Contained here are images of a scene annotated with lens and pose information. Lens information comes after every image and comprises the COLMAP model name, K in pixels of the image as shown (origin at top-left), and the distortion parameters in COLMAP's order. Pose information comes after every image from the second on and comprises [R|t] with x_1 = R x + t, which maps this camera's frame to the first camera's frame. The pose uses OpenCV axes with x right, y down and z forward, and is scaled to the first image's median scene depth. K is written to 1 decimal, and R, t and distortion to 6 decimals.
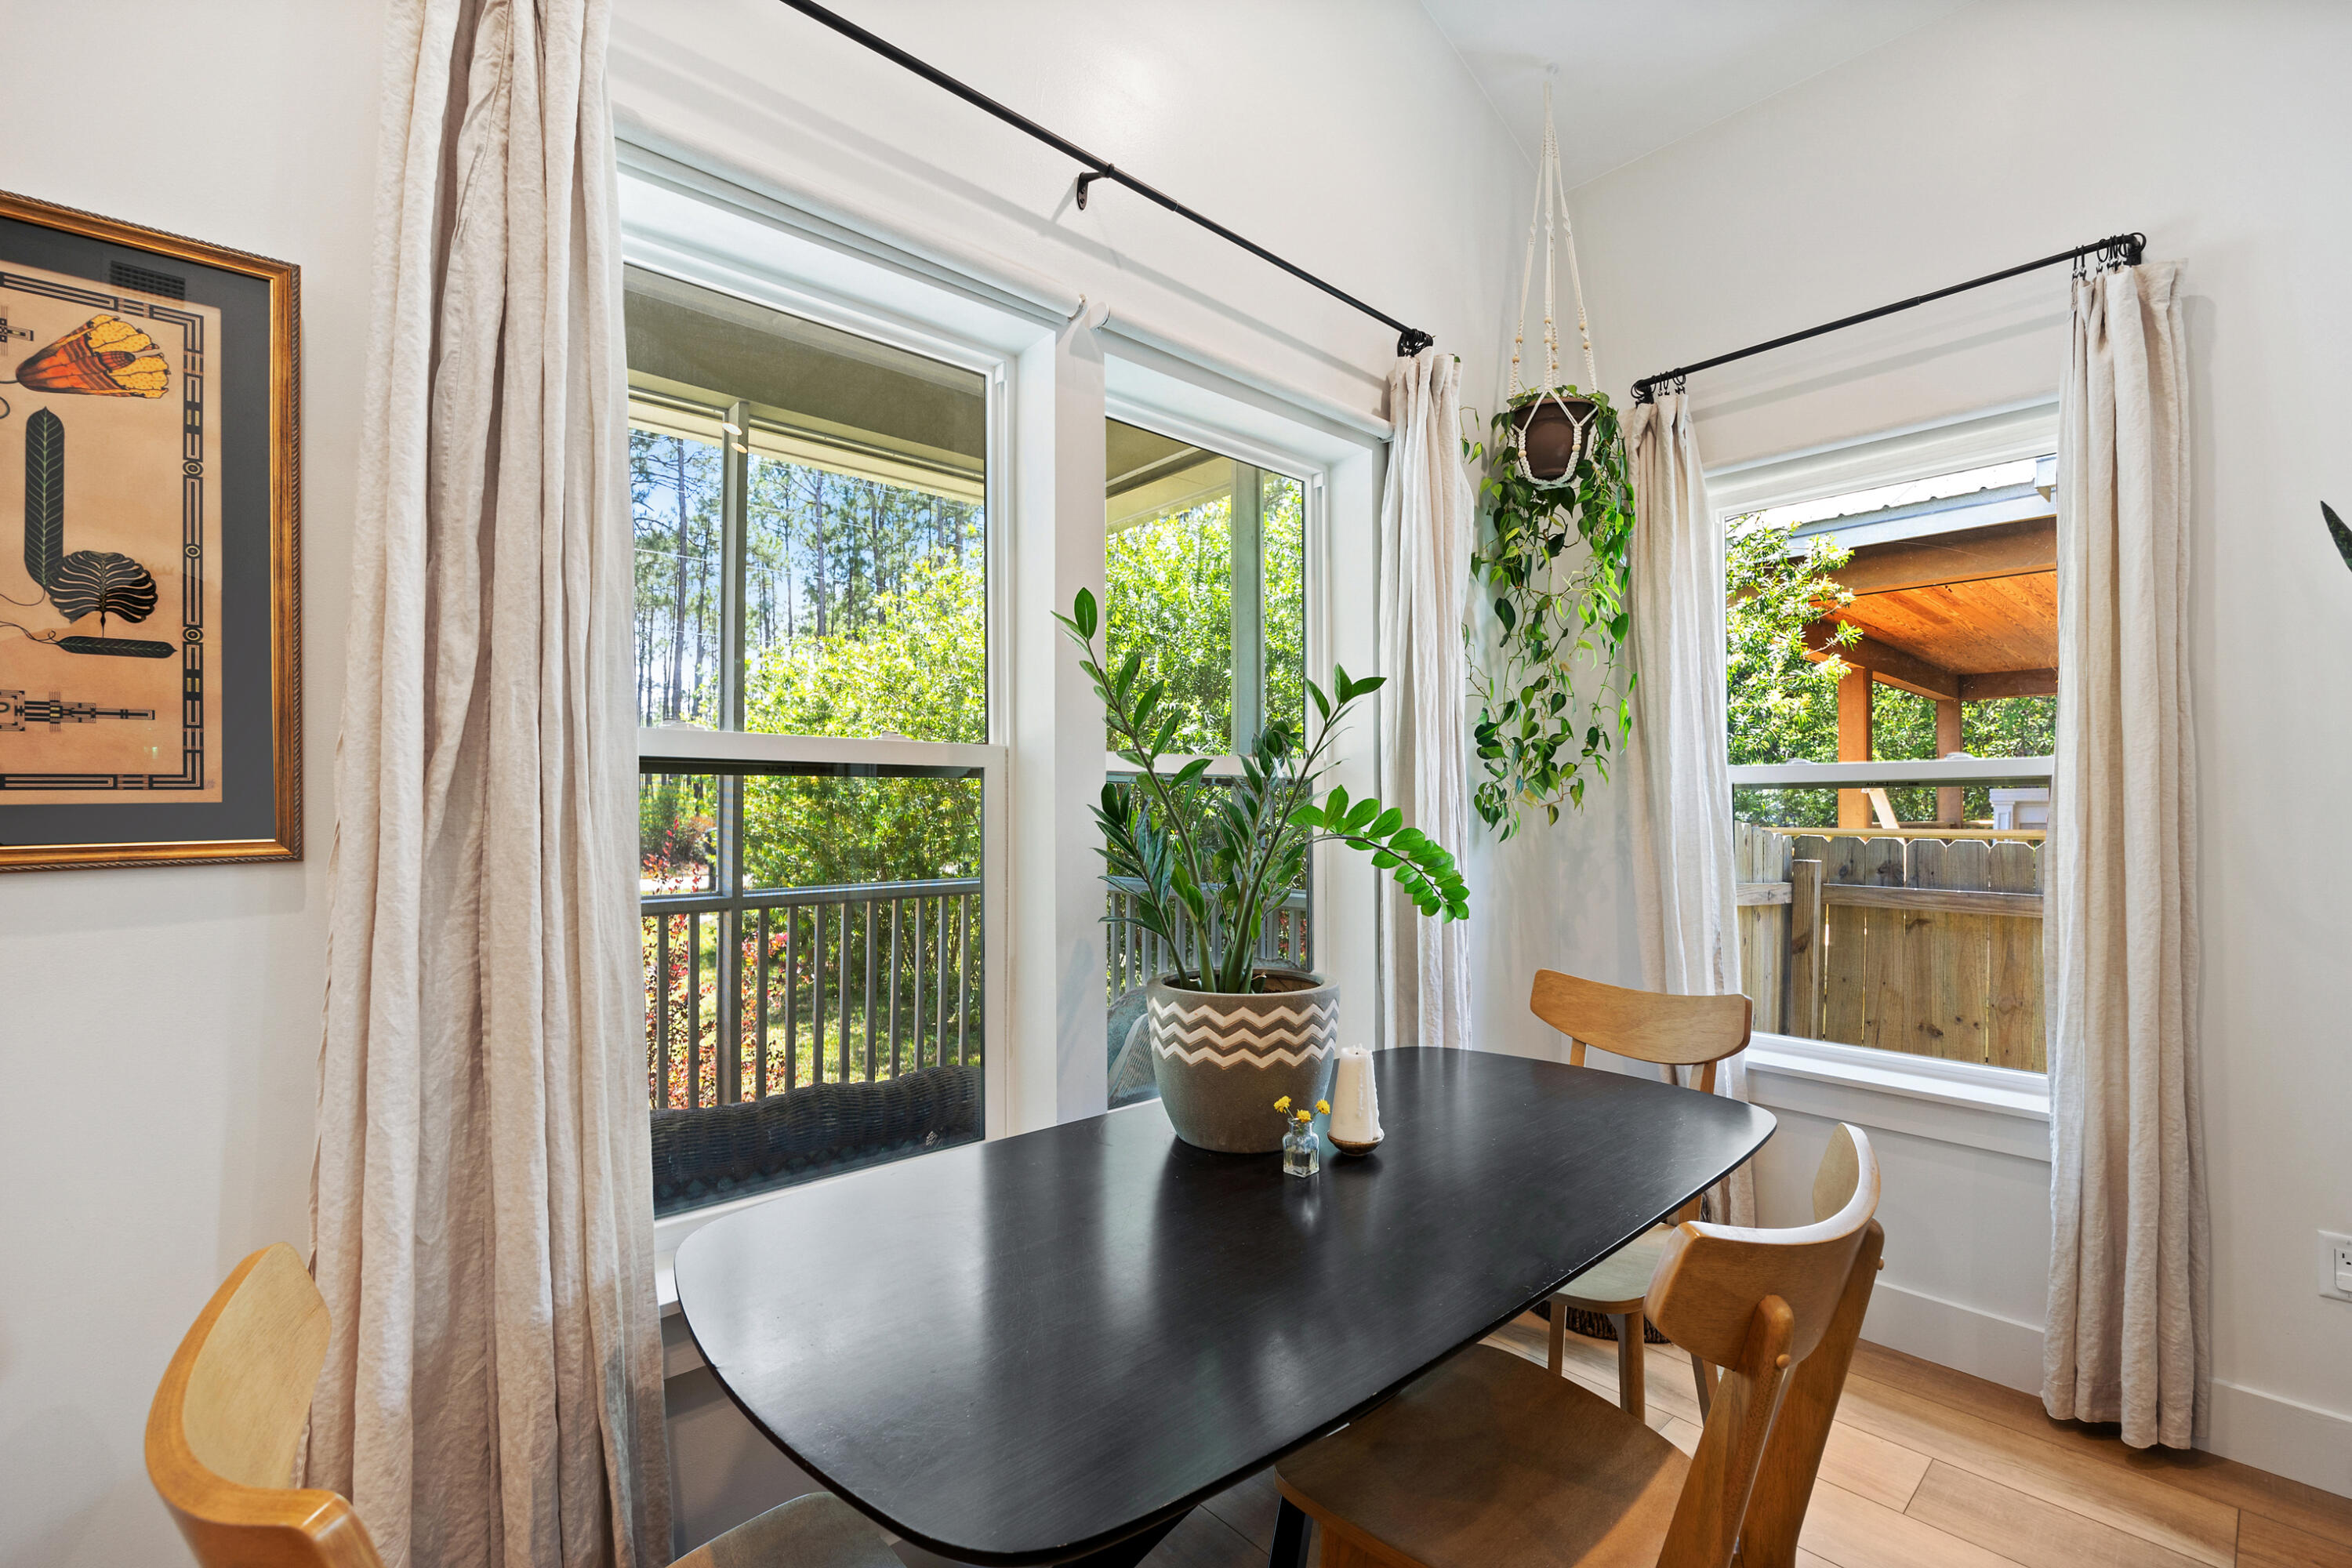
lens RADIAL K [[1031.5, 0, 1190.1], [0, 1031.5, 797.9], [0, 0, 1]] dist [-0.014364, 0.000784]
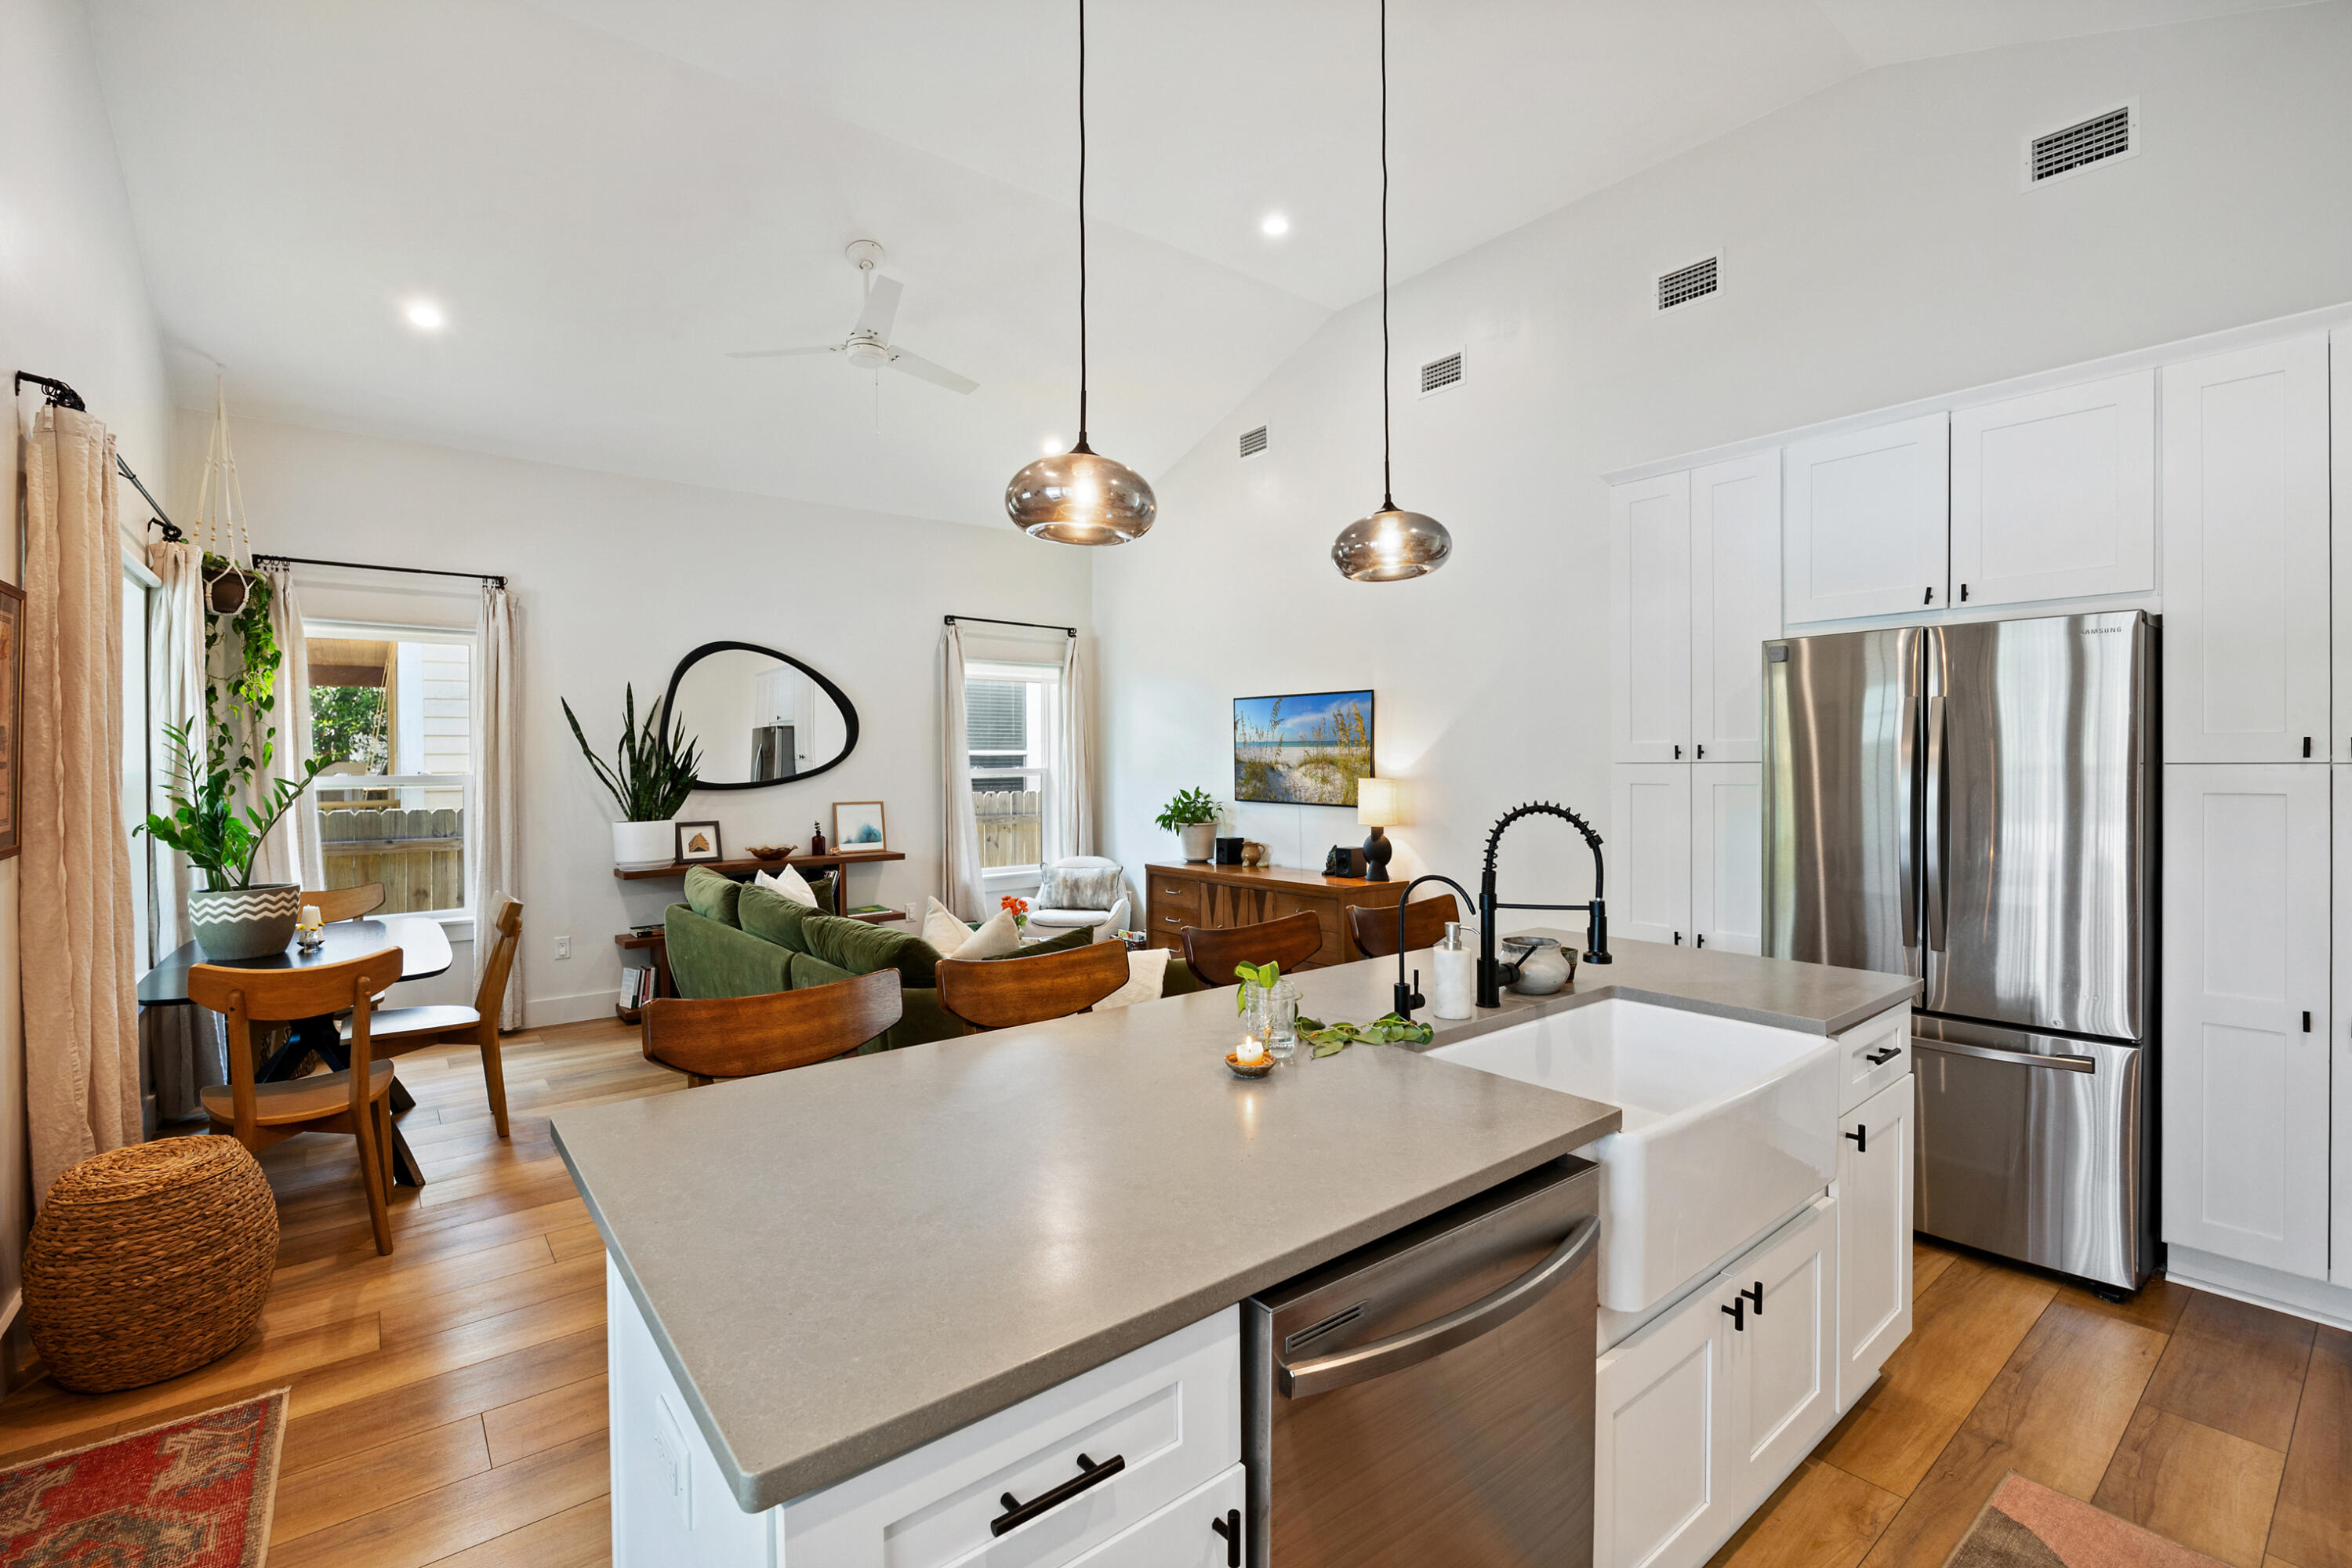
lens RADIAL K [[1031.5, 0, 1178.3], [0, 1031.5, 764.0], [0, 0, 1]] dist [-0.014364, 0.000784]
pose [[0.070204, 0.001732, 0.997531, -1.311499], [-0.006388, 0.999979, -0.001286, -0.065197], [-0.997512, -0.006282, 0.070213, -0.764217]]
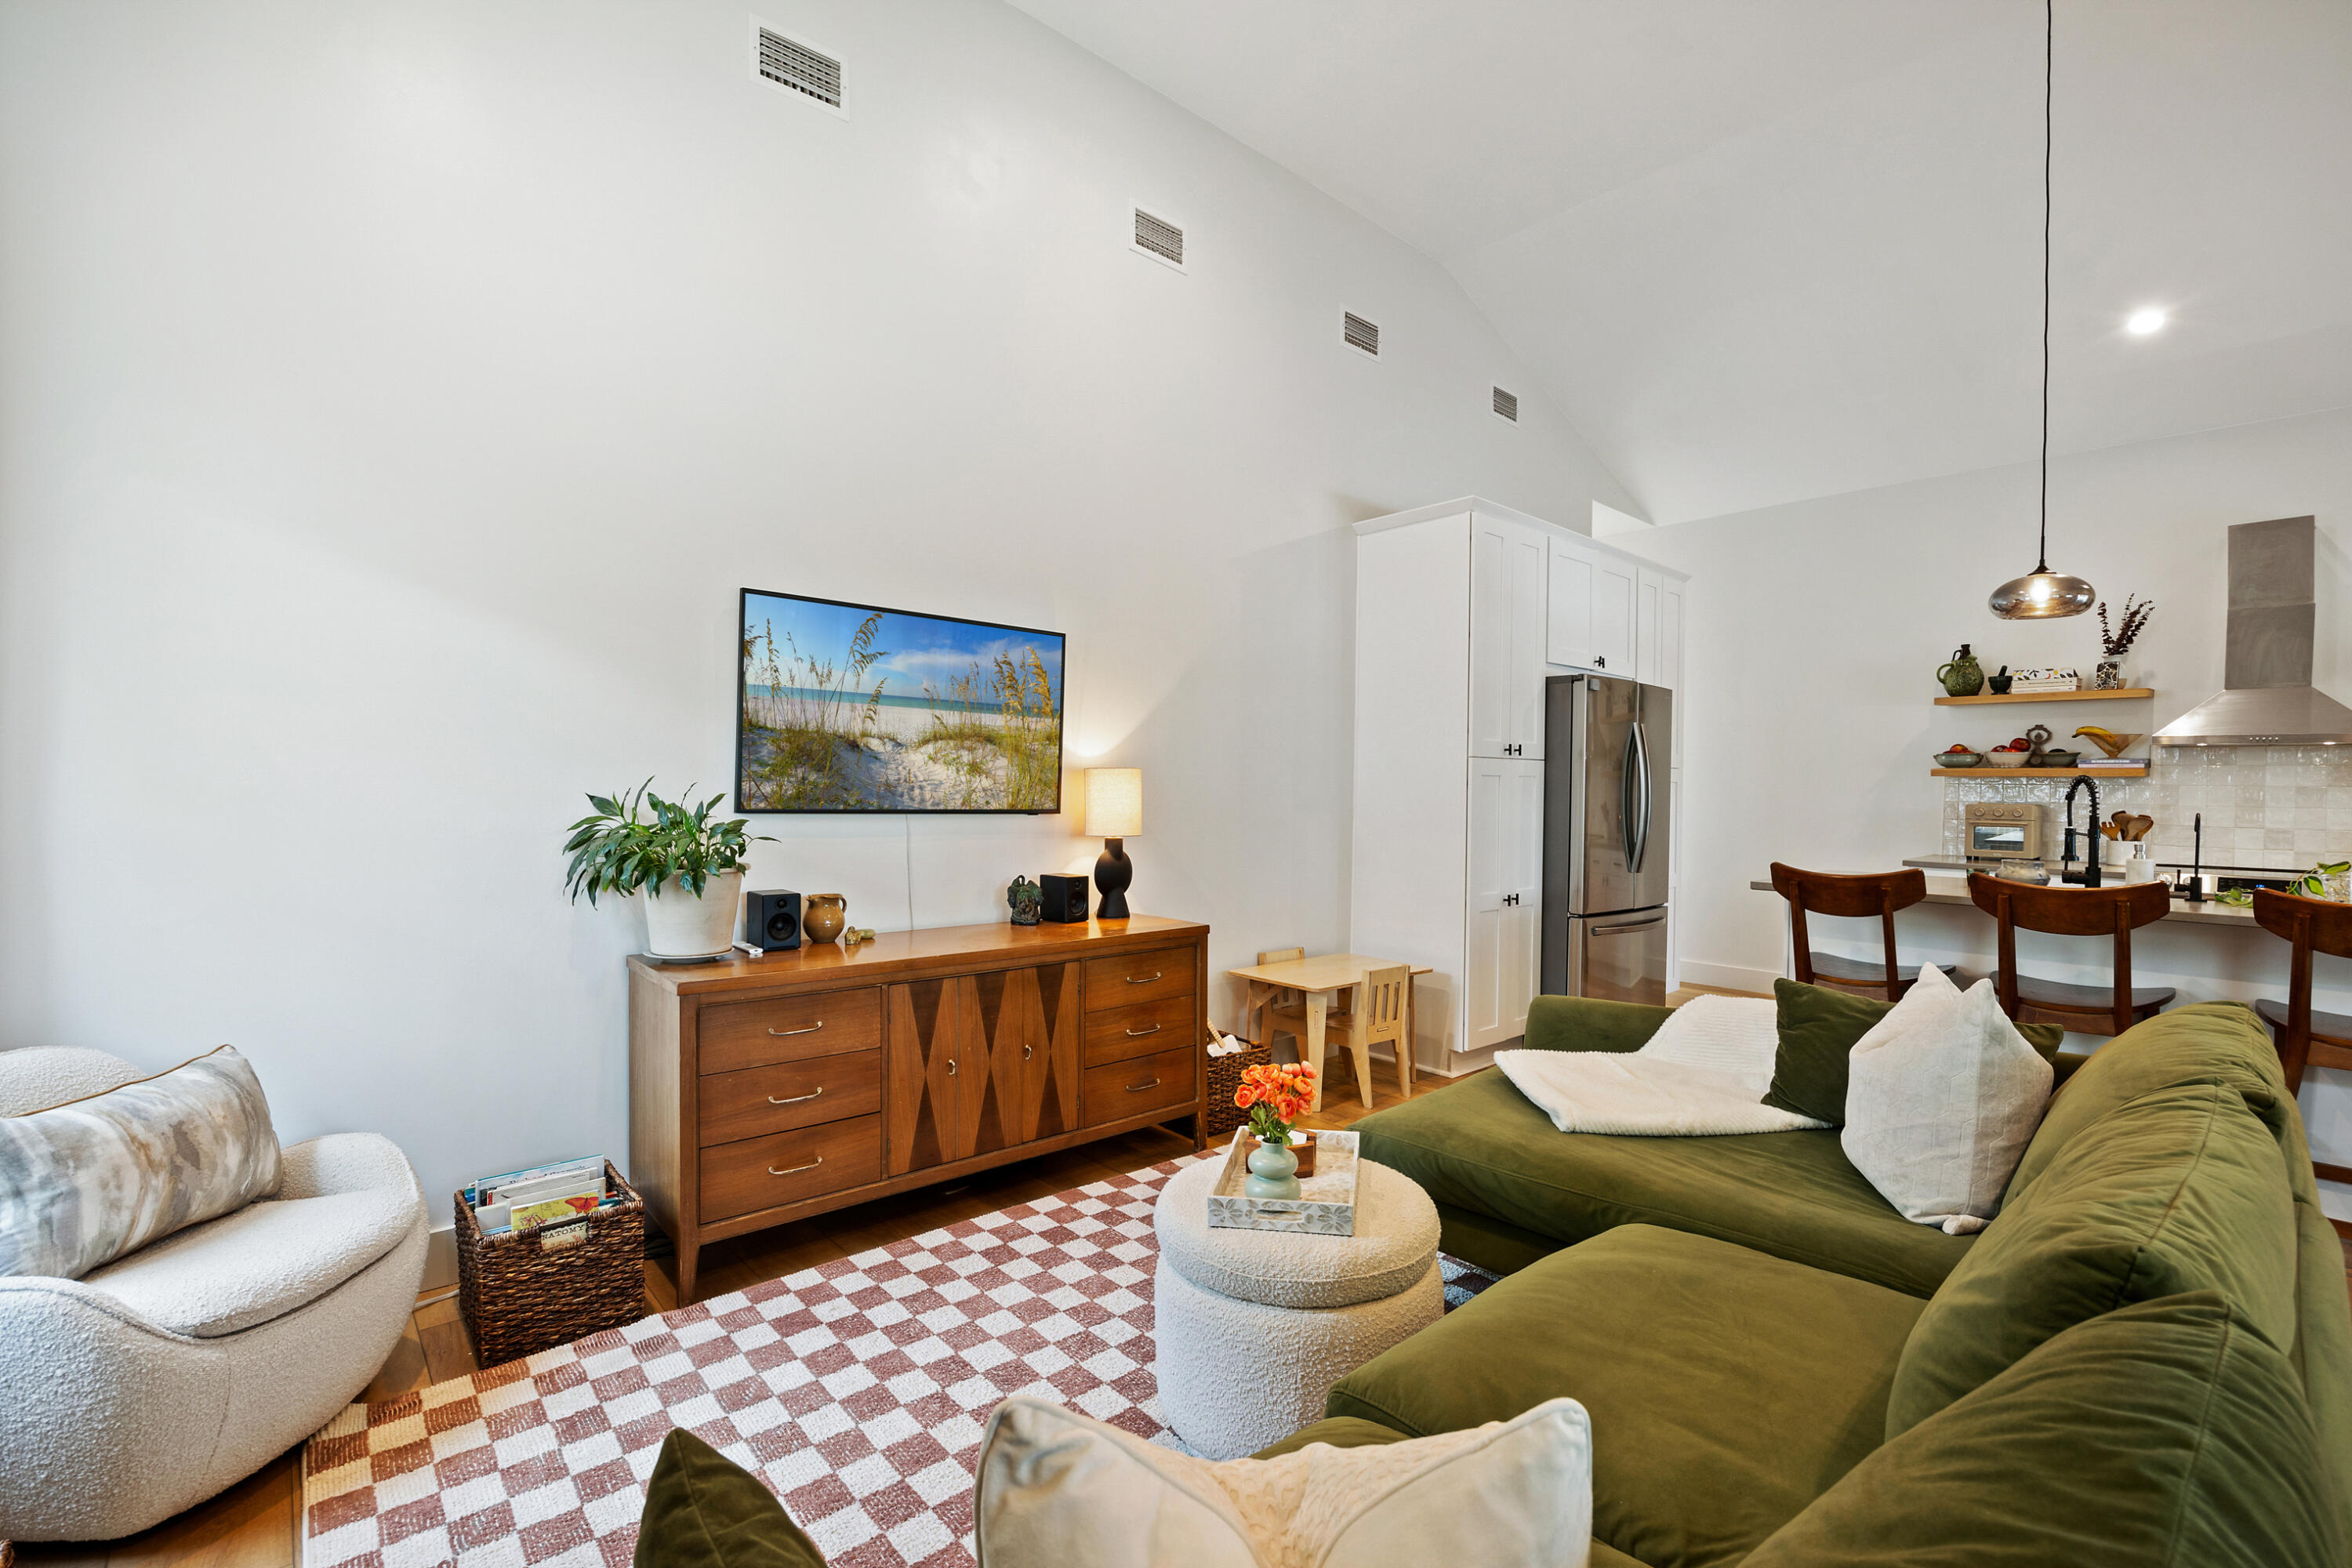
lens RADIAL K [[1031.5, 0, 1205.2], [0, 1031.5, 790.2], [0, 0, 1]] dist [-0.014364, 0.000784]
pose [[-0.999955, -0.009074, 0.002637, 0.768885], [-0.009096, 0.999922, -0.008508, 0.004149], [-0.002560, -0.008531, -0.999960, 0.464696]]
